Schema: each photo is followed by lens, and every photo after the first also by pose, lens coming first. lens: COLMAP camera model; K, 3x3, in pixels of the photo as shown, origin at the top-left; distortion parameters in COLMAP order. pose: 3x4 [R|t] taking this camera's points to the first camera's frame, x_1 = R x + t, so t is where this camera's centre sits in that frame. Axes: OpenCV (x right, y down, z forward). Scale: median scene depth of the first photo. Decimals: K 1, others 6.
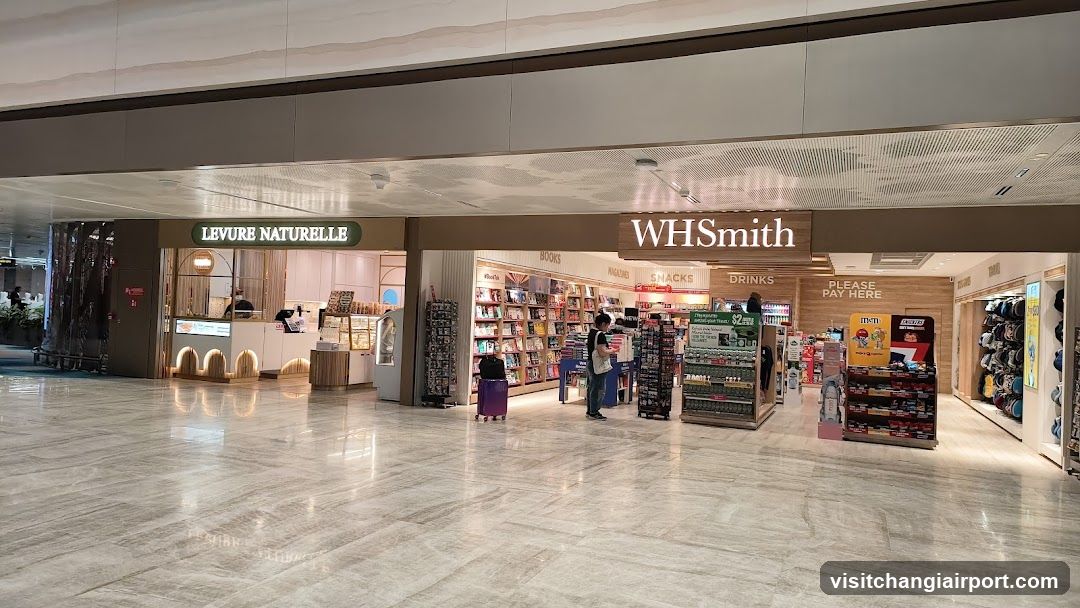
lens RADIAL K [[717.6, 0, 540.0], [0, 717.6, 304.0], [0, 0, 1]] dist [0.000586, 0.000046]
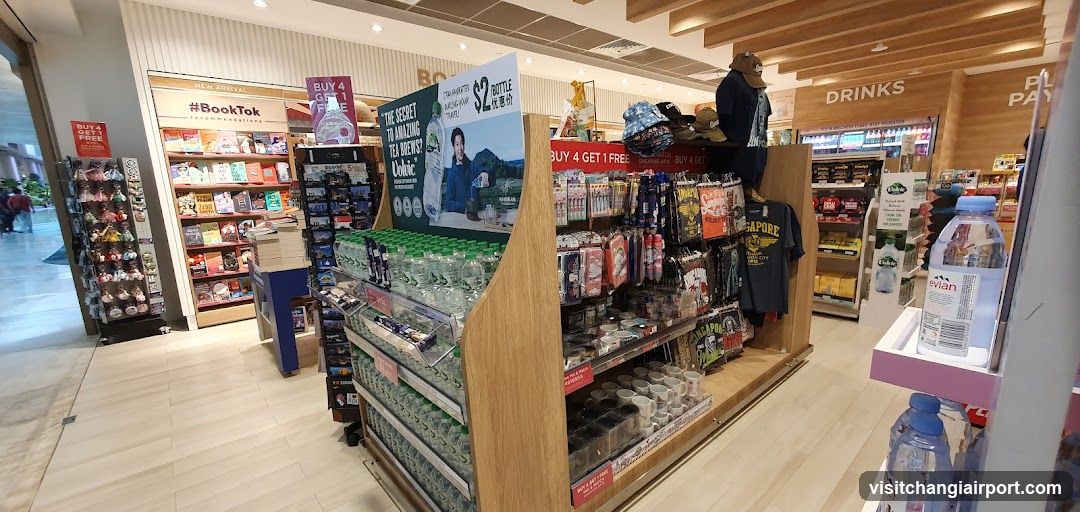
lens RADIAL K [[431.2, 0, 543.7], [0, 431.2, 270.8], [0, 0, 1]] dist [0.001701, 0.000176]
pose [[0.904330, 0.013756, -0.426613, 0.274062], [0.076472, 0.978087, 0.193644, 0.036369], [0.419928, -0.207742, 0.883461, 0.673884]]
